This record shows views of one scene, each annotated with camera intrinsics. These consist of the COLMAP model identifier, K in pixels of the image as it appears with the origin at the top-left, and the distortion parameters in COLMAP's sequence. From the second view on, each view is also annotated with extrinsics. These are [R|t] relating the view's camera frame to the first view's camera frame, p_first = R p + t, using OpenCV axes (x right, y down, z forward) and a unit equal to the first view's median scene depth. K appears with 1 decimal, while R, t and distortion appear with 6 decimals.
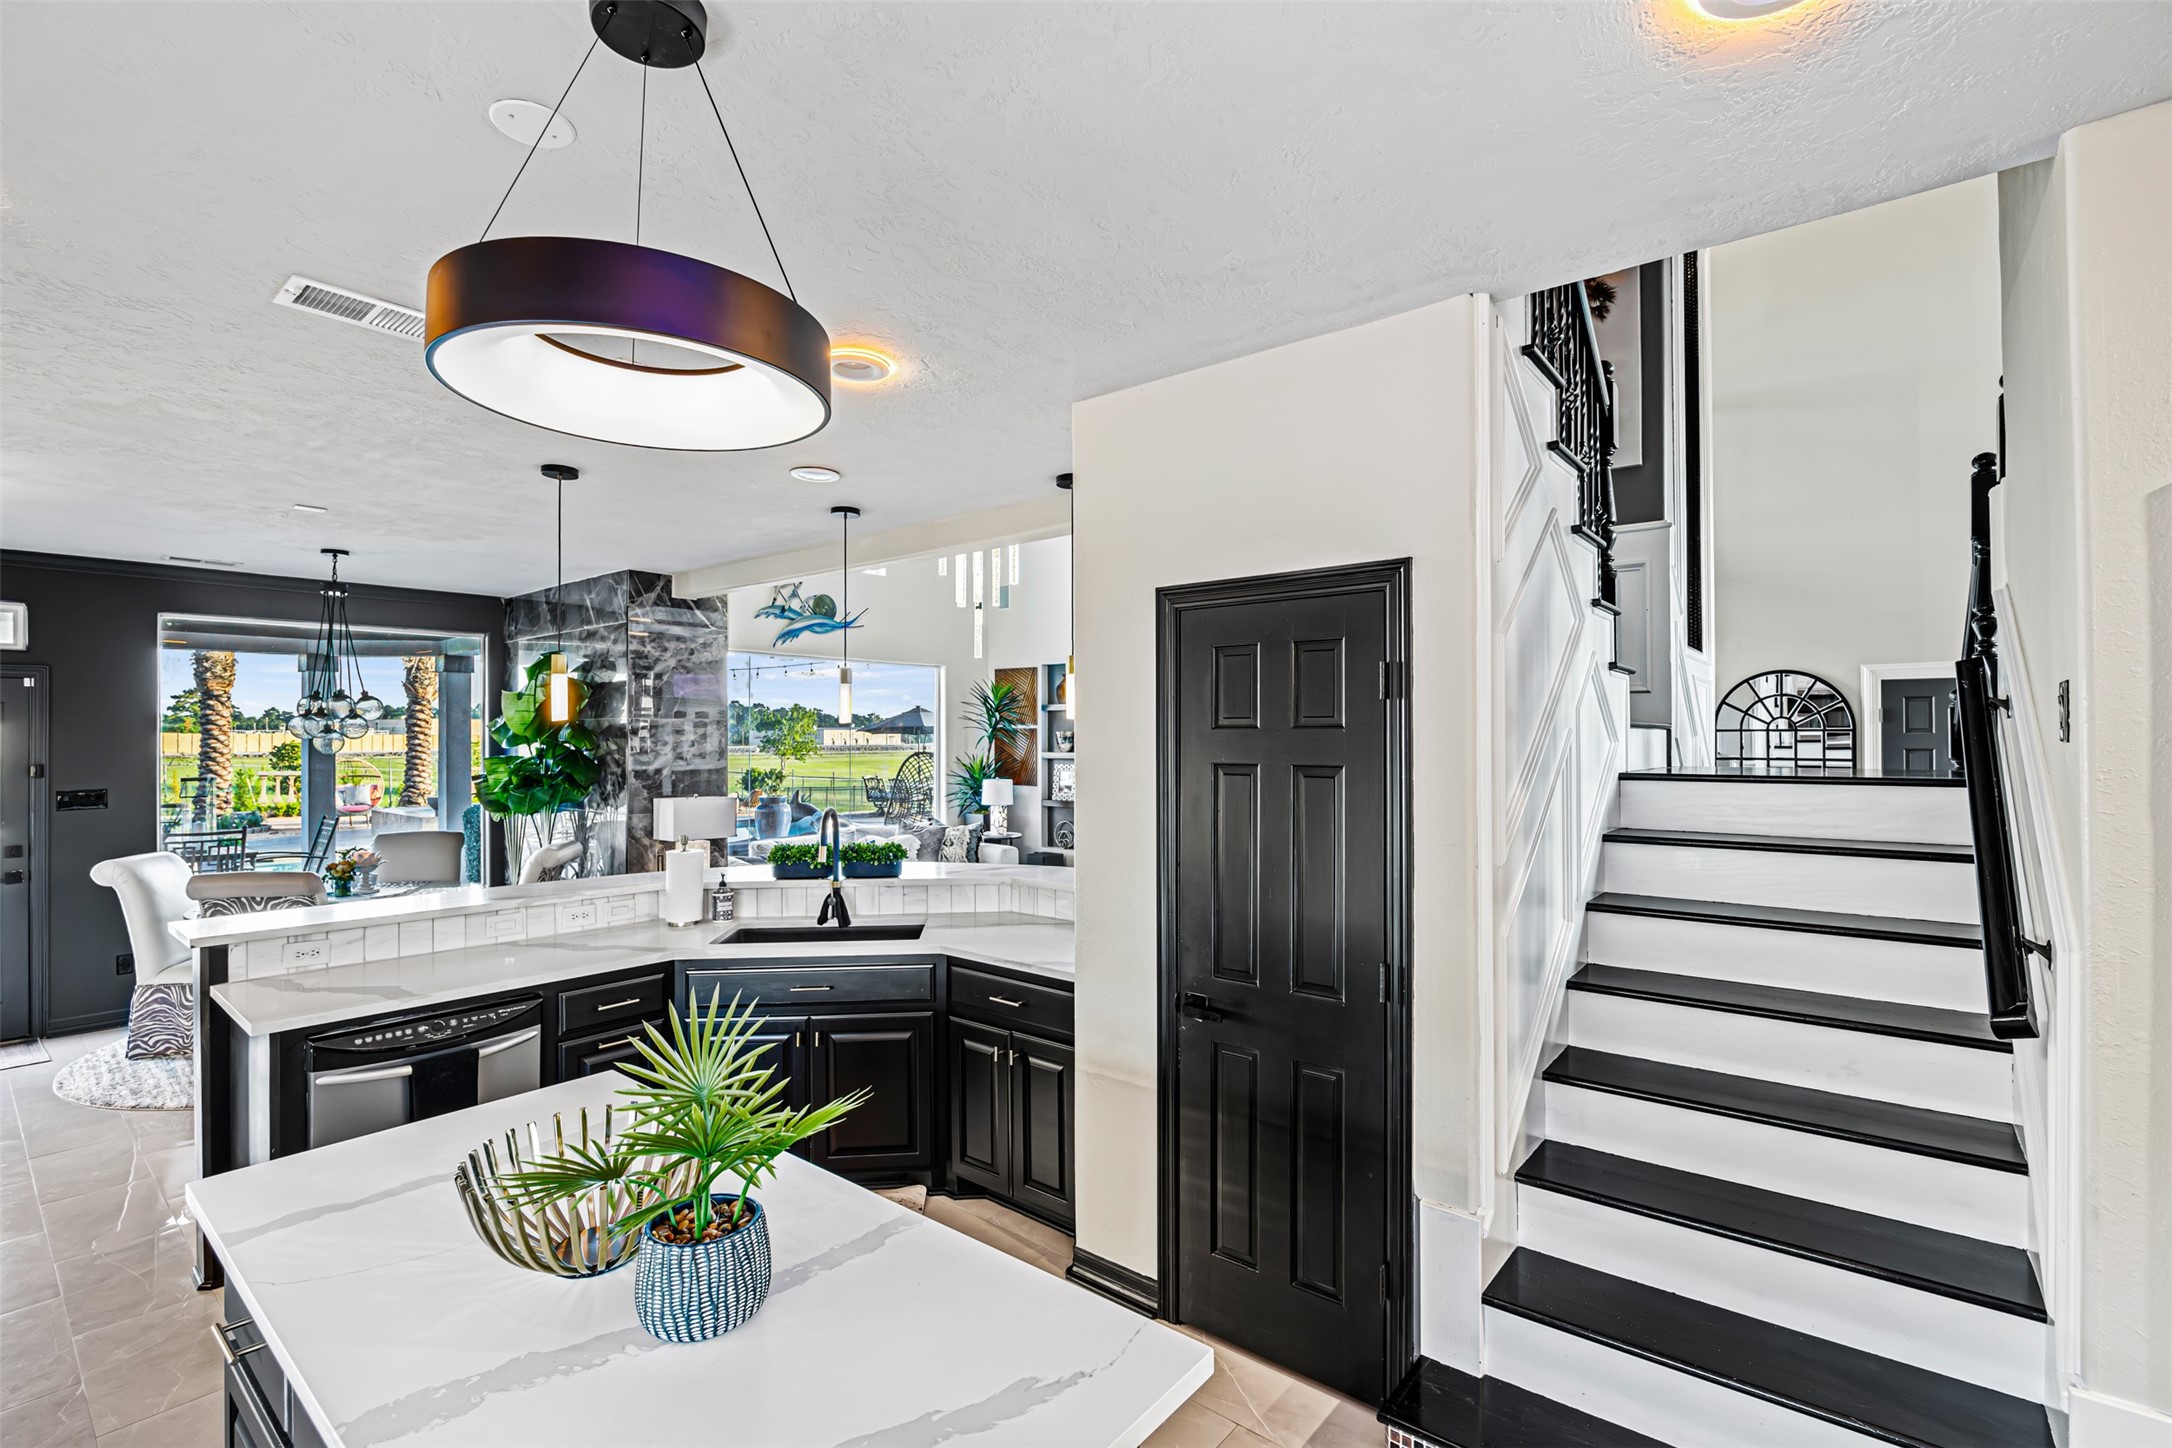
lens RADIAL K [[977.8, 0, 1085.3], [0, 977.8, 734.4], [0, 0, 1]] dist [0.000703, 0.000530]
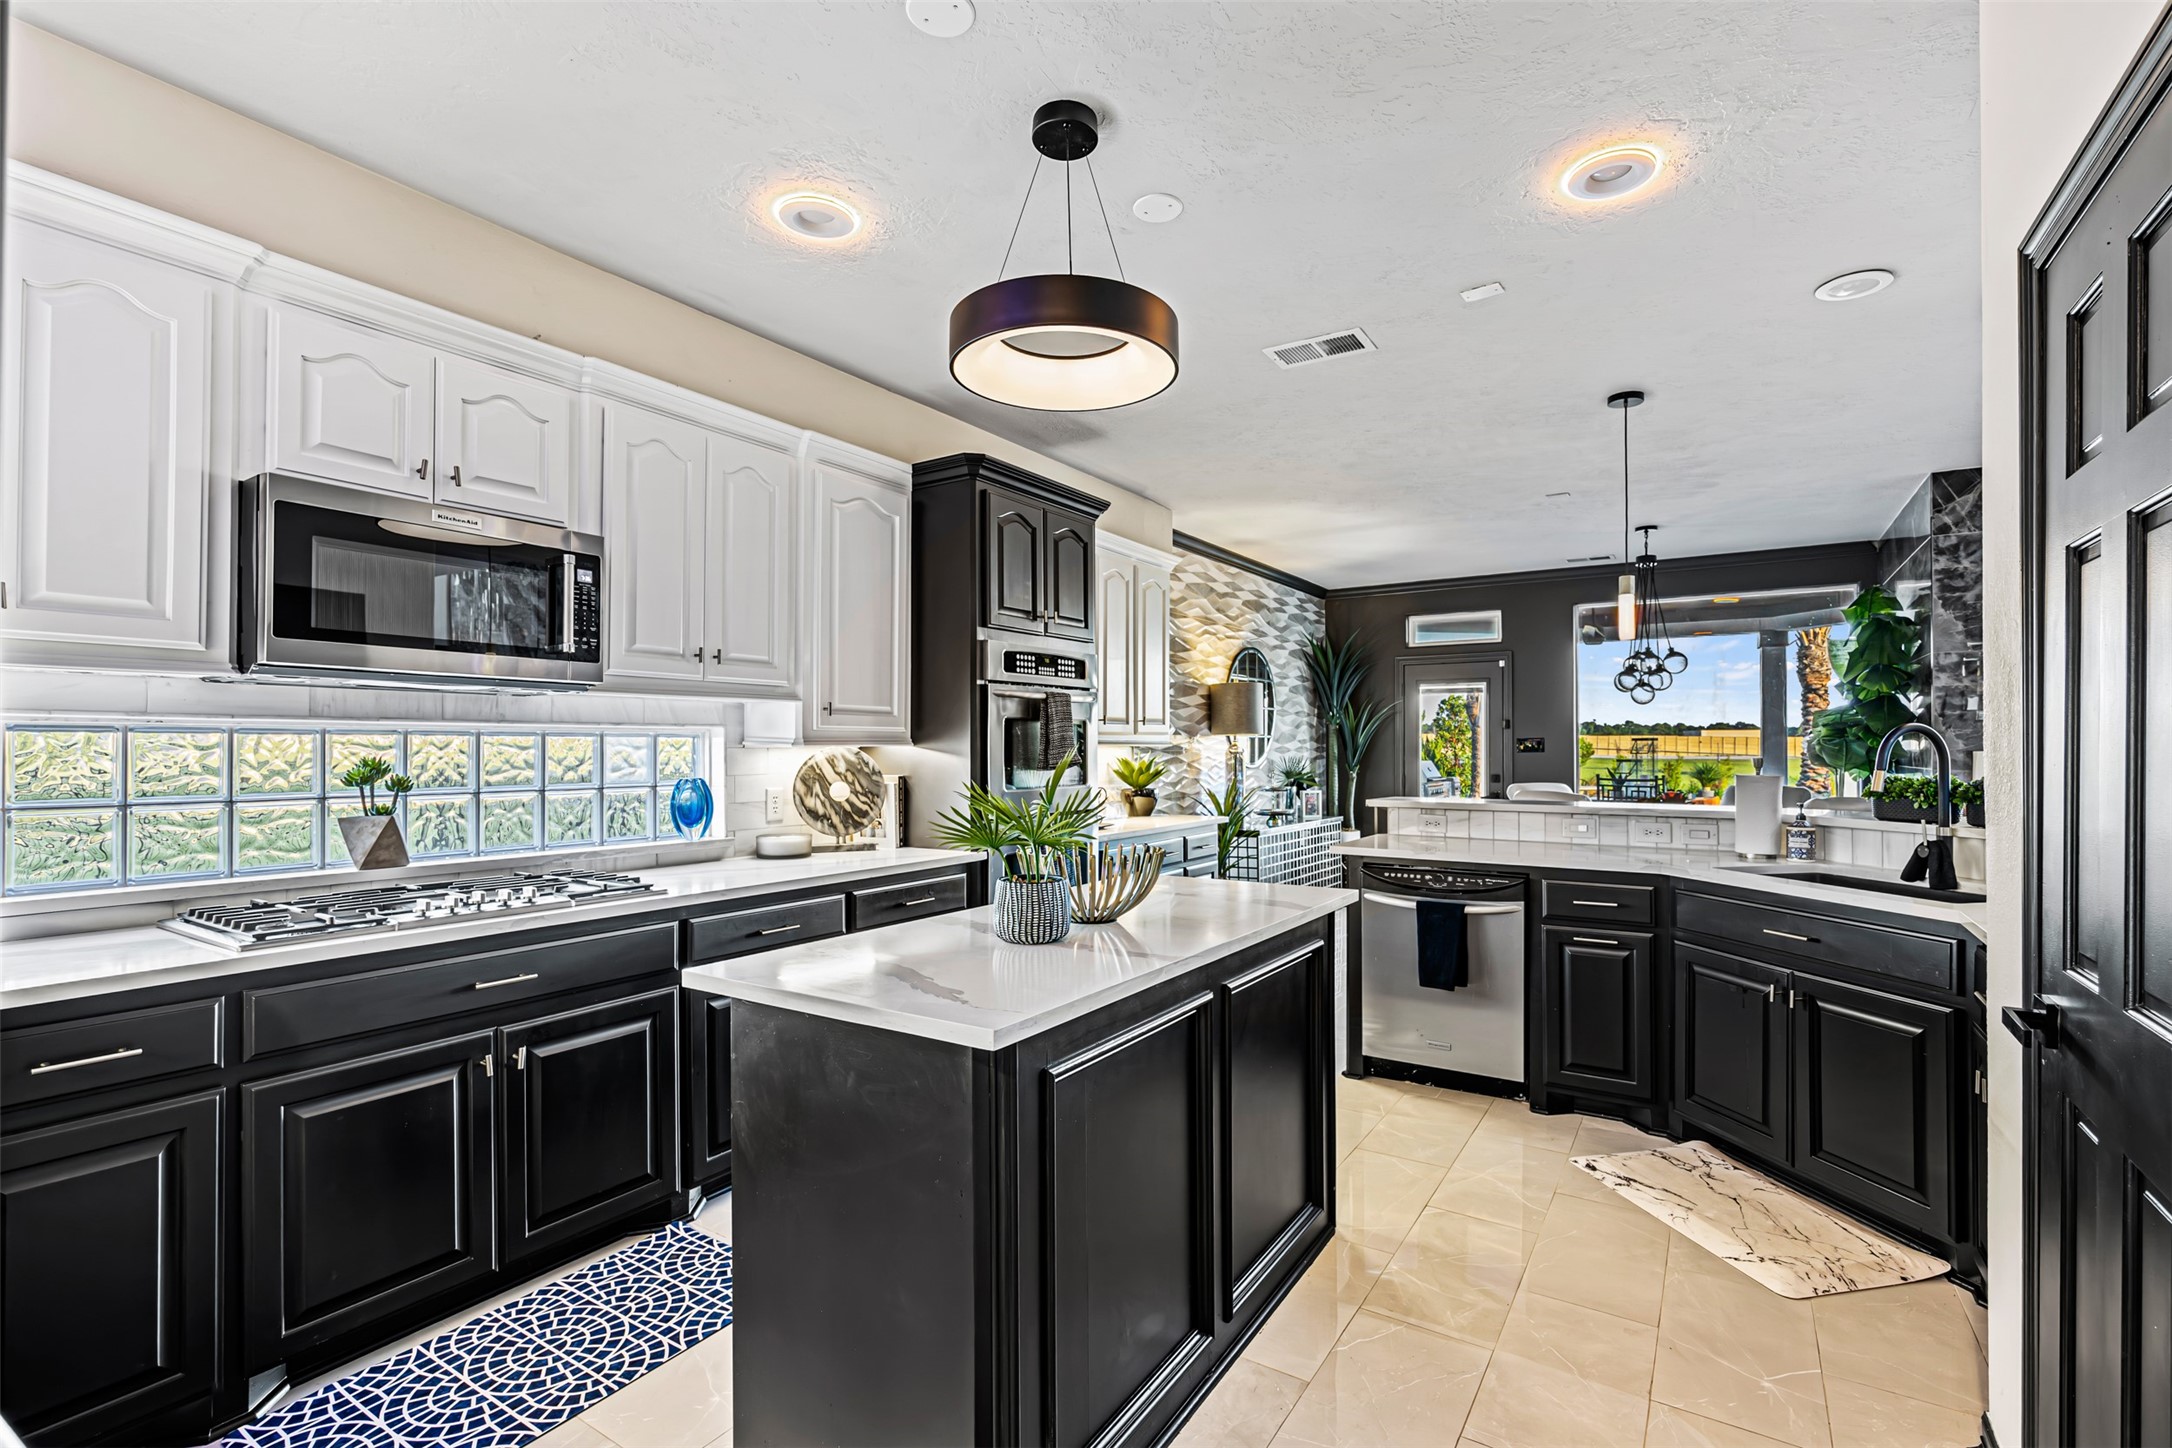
lens RADIAL K [[977.8, 0, 1085.3], [0, 977.8, 734.4], [0, 0, 1]] dist [0.000703, 0.000530]
pose [[0.115213, -0.008620, -0.993303, 0.397170], [-0.001419, 0.999960, -0.008842, 0.088332], [0.993340, 0.002429, 0.115197, 0.282014]]
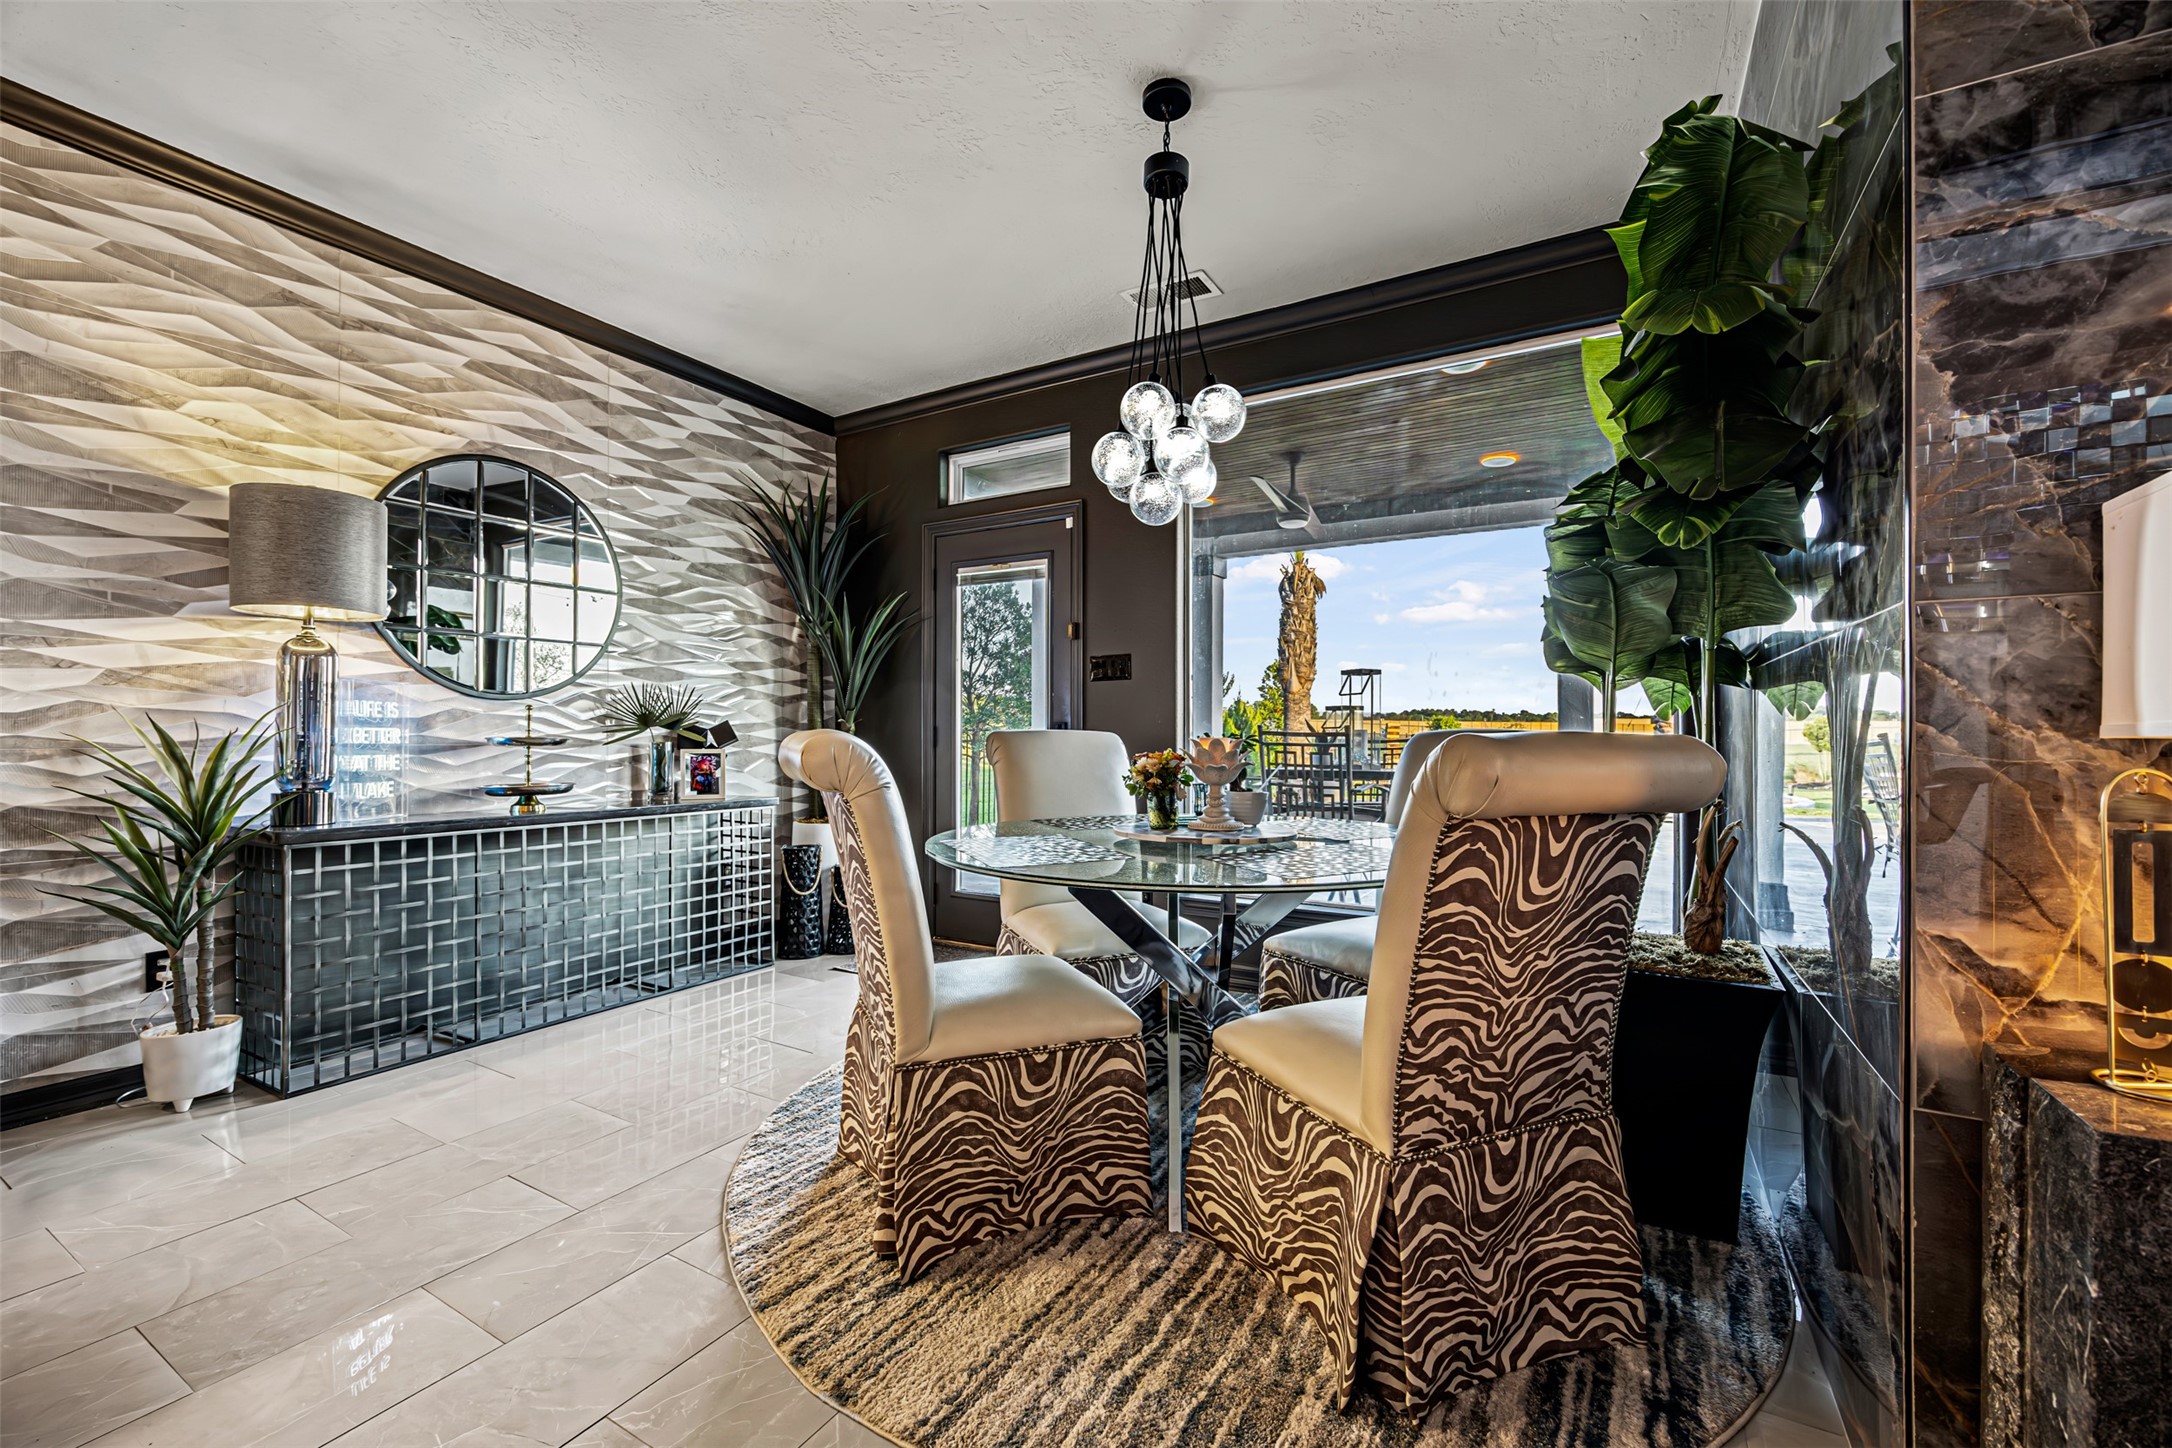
lens RADIAL K [[875.5, 0, 1088.2], [0, 875.5, 736.7], [0, 0, 1]] dist [0.009467, -0.000033]
pose [[0.153452, 0.006104, -0.988137, -0.469954], [-0.002906, 0.999979, 0.005726, 0.159968], [0.988152, 0.001993, 0.153467, 1.195298]]
